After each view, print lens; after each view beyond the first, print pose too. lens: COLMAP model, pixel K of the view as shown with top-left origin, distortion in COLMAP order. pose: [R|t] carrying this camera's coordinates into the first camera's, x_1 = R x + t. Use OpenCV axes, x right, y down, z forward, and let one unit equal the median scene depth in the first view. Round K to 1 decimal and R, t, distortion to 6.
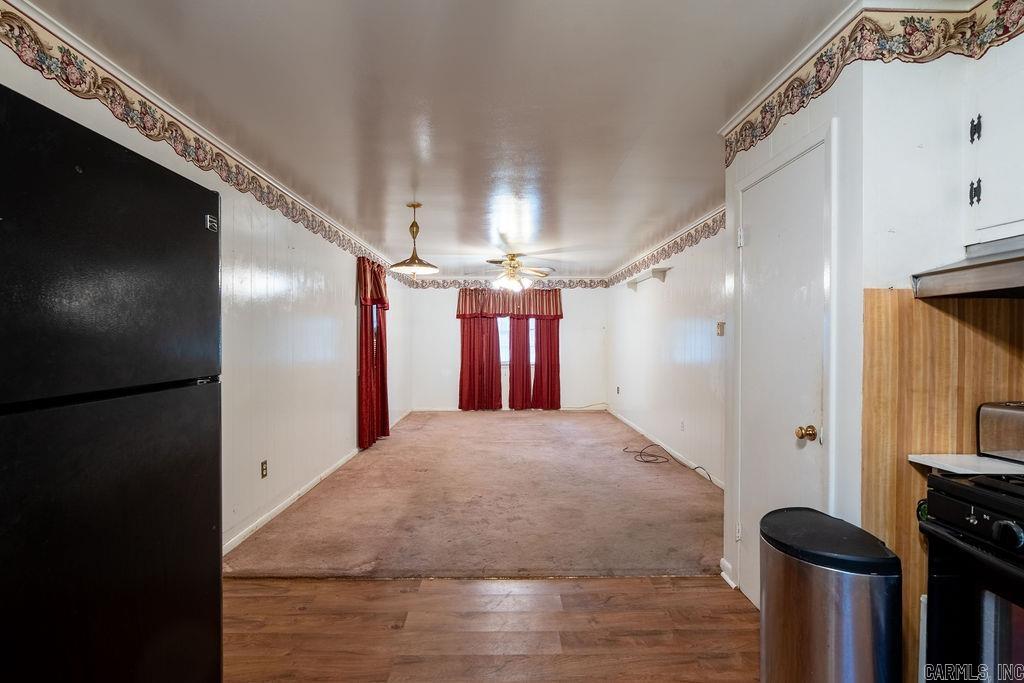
lens RADIAL K [[473.3, 0, 512.0], [0, 473.3, 341.5], [0, 0, 1]] dist [-0.002914, -0.000088]
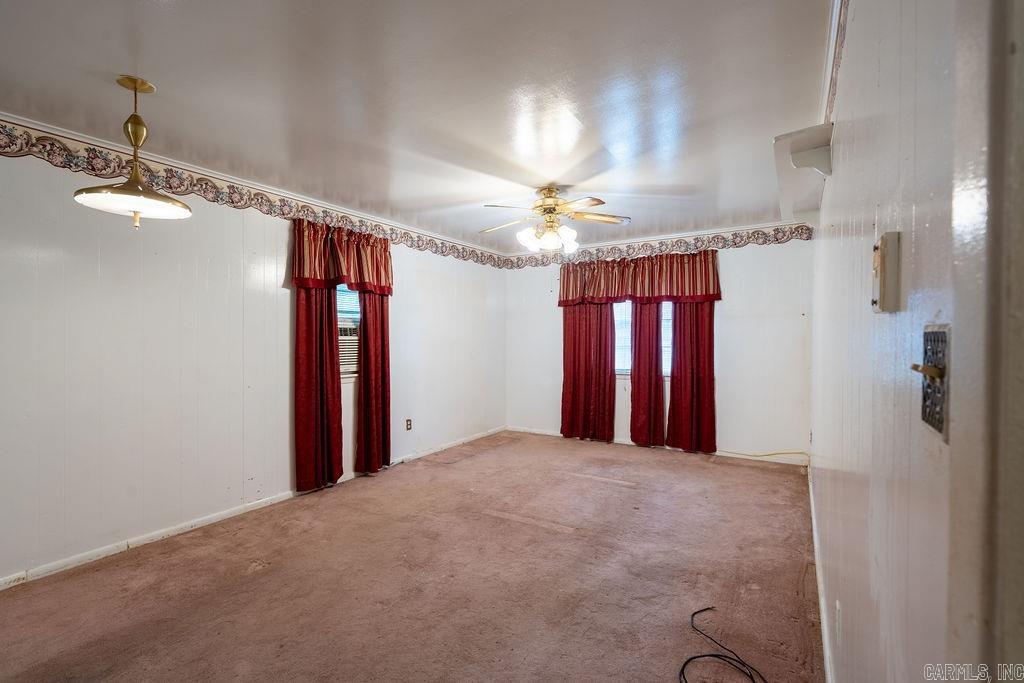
lens RADIAL K [[458.3, 0, 512.0], [0, 458.3, 341.5], [0, 0, 1]] dist [-0.002532, 0.000884]
pose [[0.837109, 0.005904, -0.547005, 0.203306], [-0.000183, 0.999945, 0.010512, -0.003204], [0.547037, -0.008700, 0.837063, 0.383248]]
